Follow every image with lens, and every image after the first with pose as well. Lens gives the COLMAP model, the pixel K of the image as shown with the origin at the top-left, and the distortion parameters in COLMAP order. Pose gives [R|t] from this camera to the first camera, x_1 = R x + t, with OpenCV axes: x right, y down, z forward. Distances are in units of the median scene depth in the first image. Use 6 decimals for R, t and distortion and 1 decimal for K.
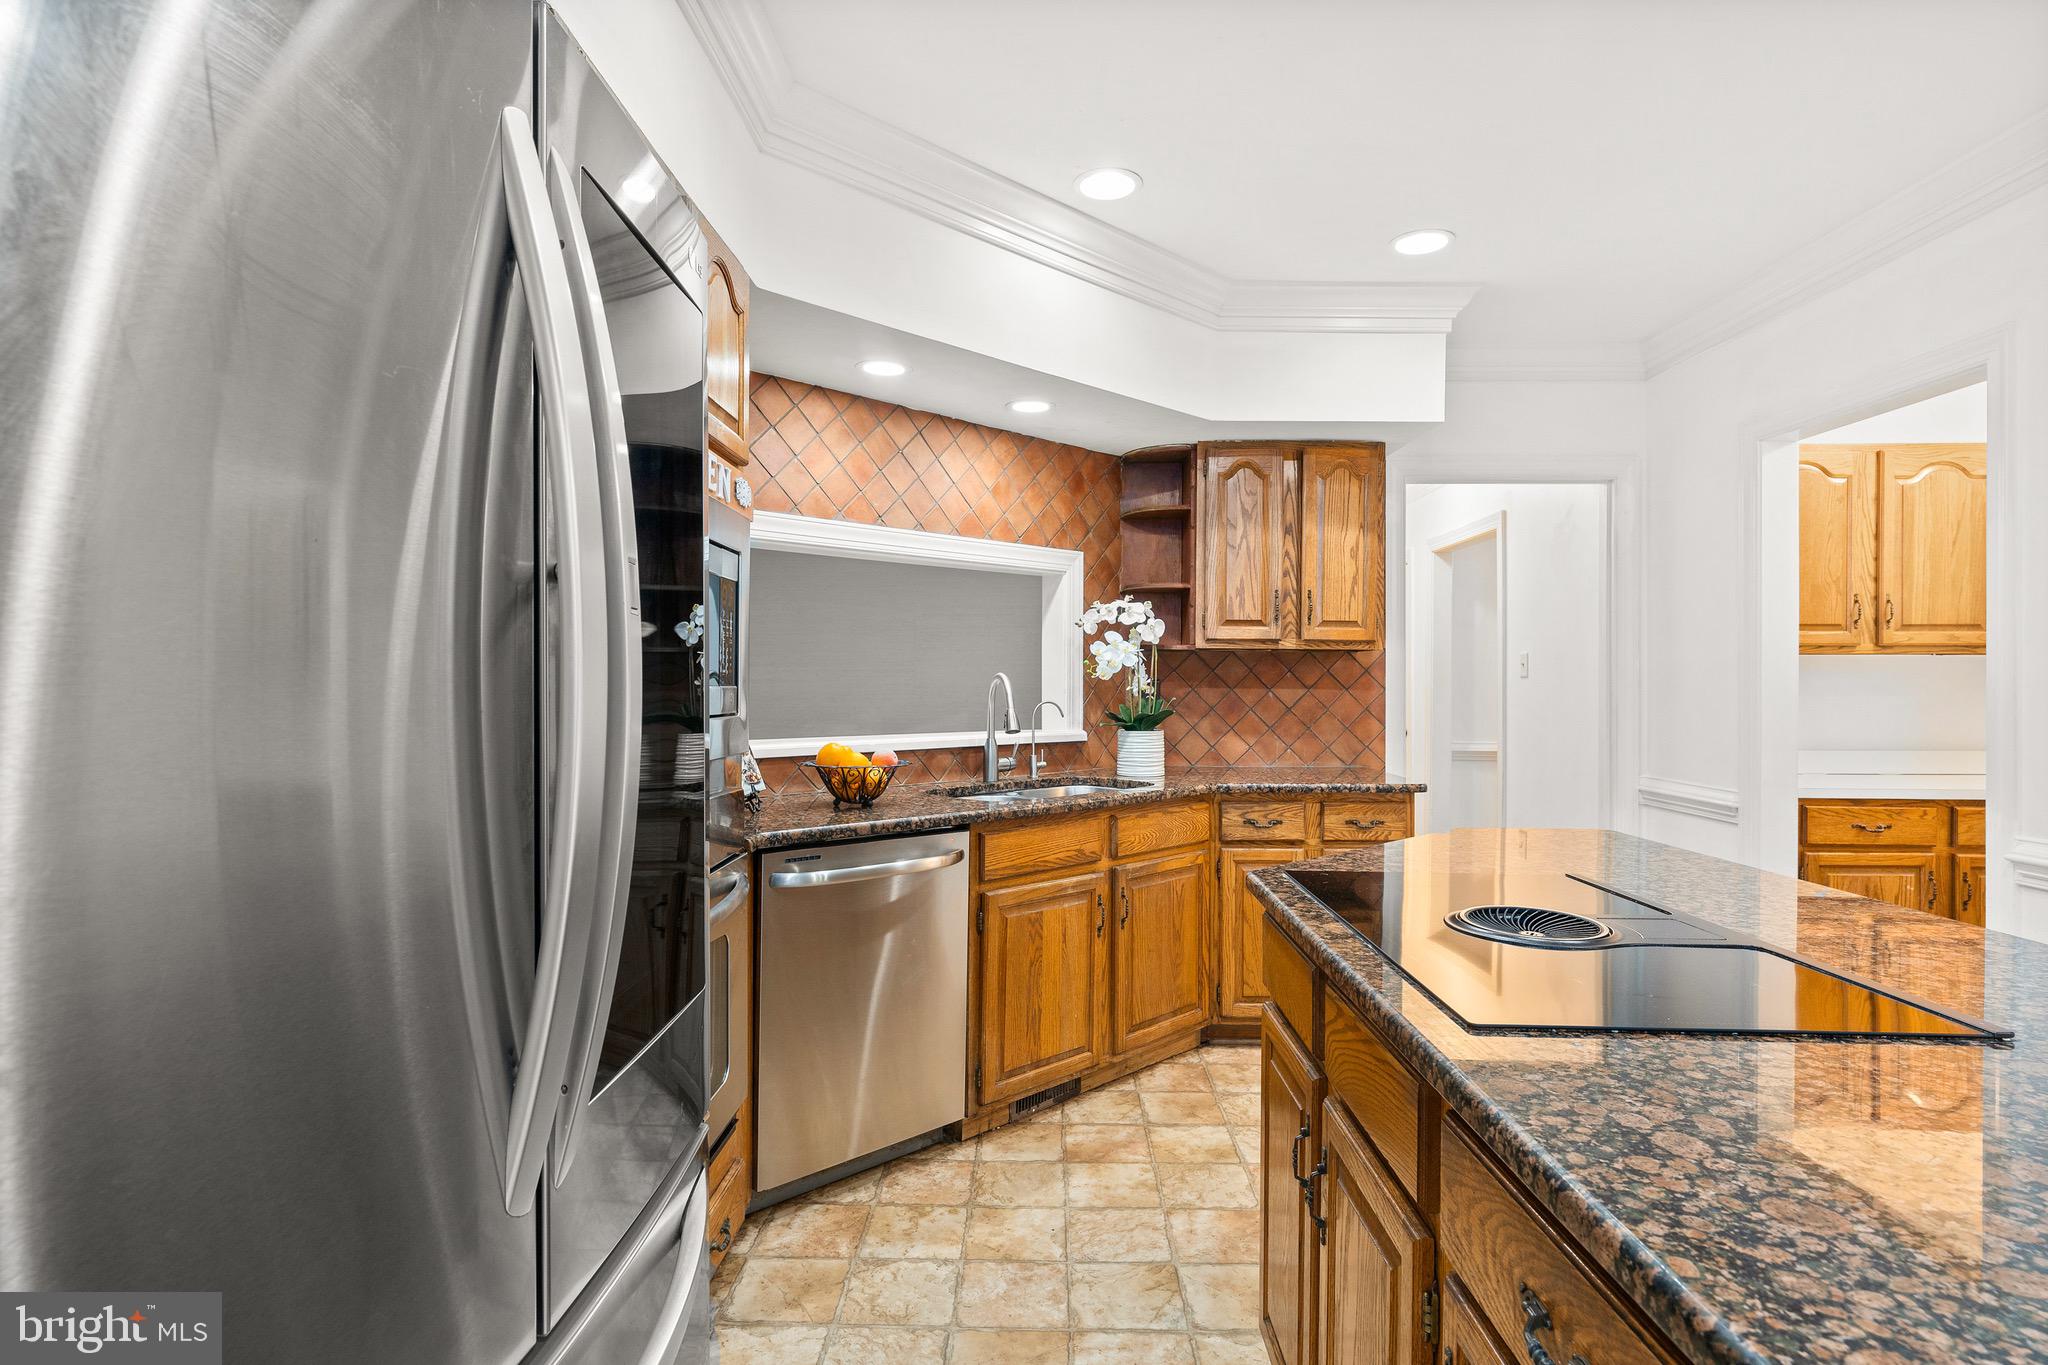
lens RADIAL K [[1020.8, 0, 1024.0], [0, 1020.8, 682.5], [0, 0, 1]] dist [0.000078, -0.000394]
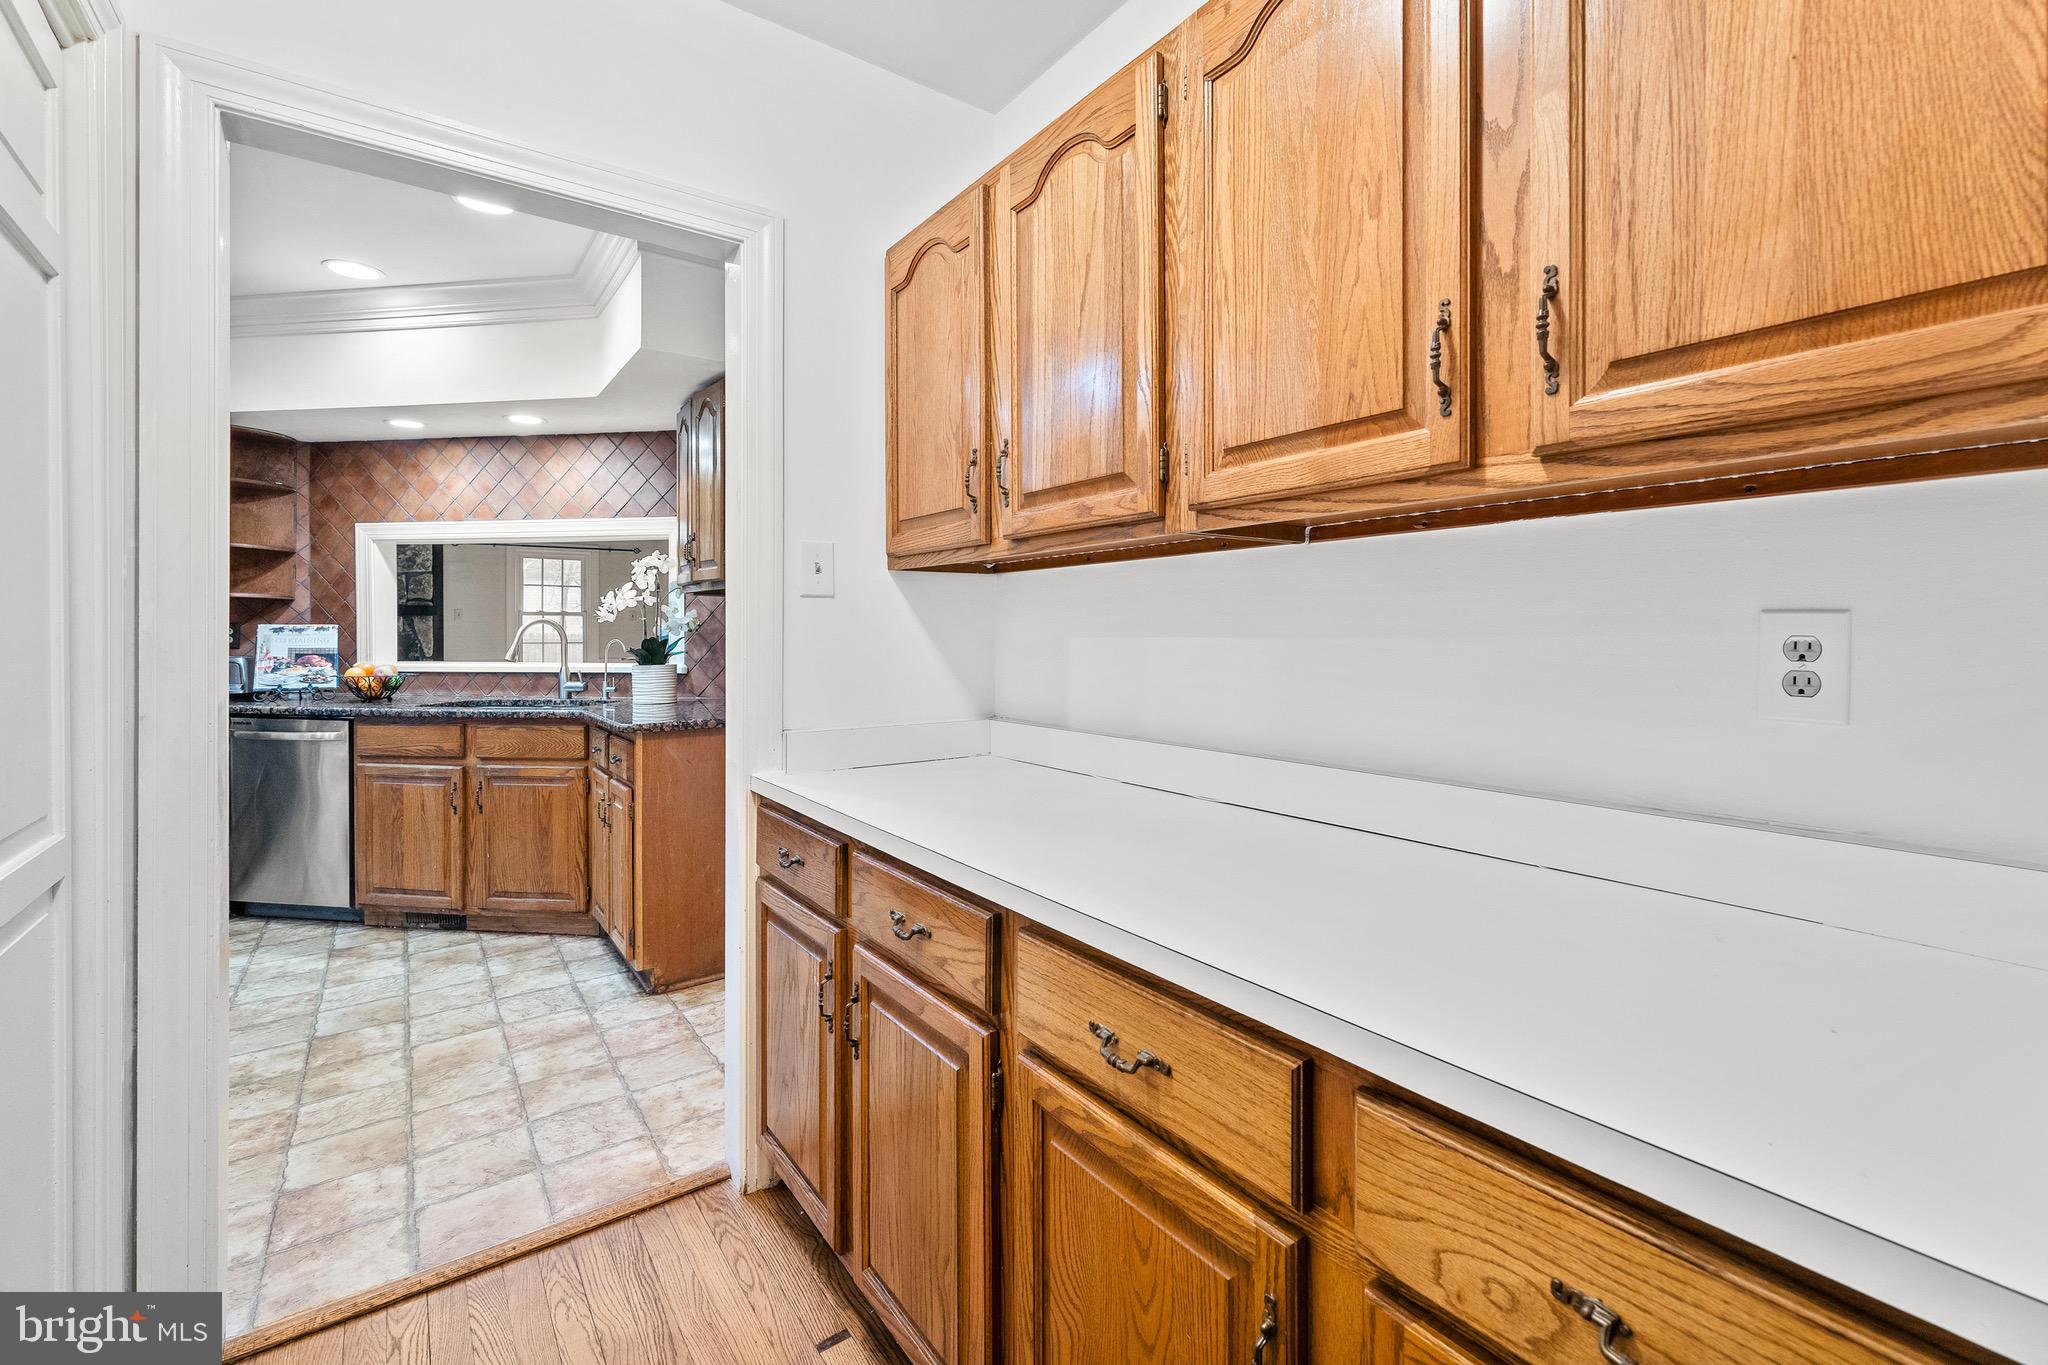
lens RADIAL K [[887.7, 0, 1069.6], [0, 887.7, 629.9], [0, 0, 1]] dist [-0.000656, -0.000063]
pose [[0.629119, -0.006267, -0.777284, 1.321736], [0.003386, 0.999980, -0.005322, 0.014961], [0.777302, 0.000717, 0.629127, 0.796139]]
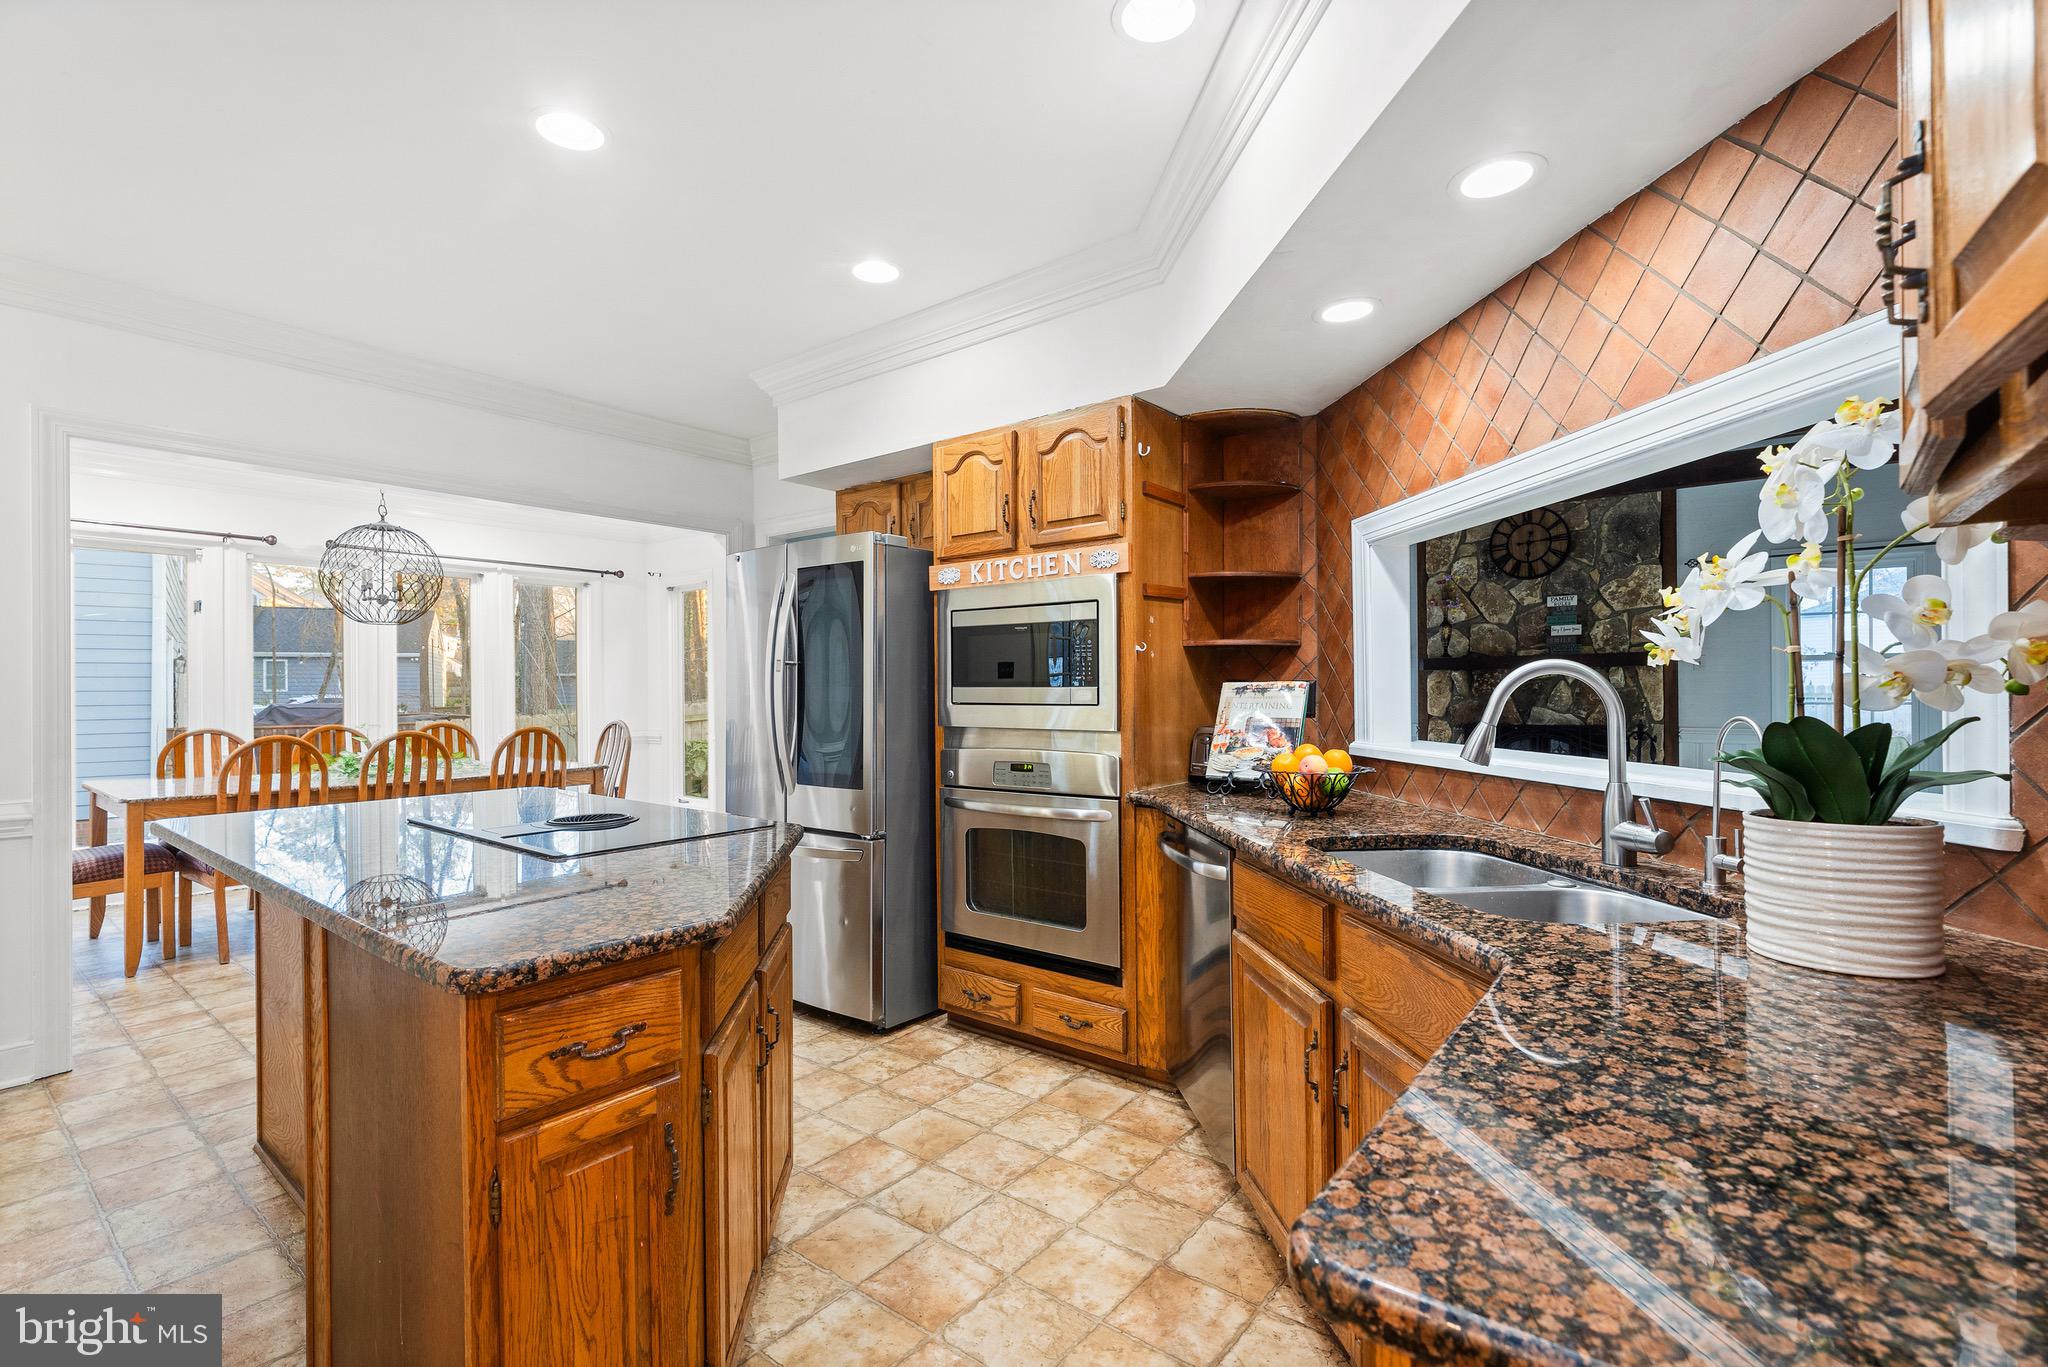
lens RADIAL K [[915.0, 0, 1042.4], [0, 915.0, 697.3], [0, 0, 1]] dist [-0.000299, 0.000120]
pose [[-0.586736, 0.006854, -0.809749, 0.536634], [0.006589, 0.999971, 0.003690, 0.007388], [0.809752, -0.003170, -0.586764, 1.056427]]
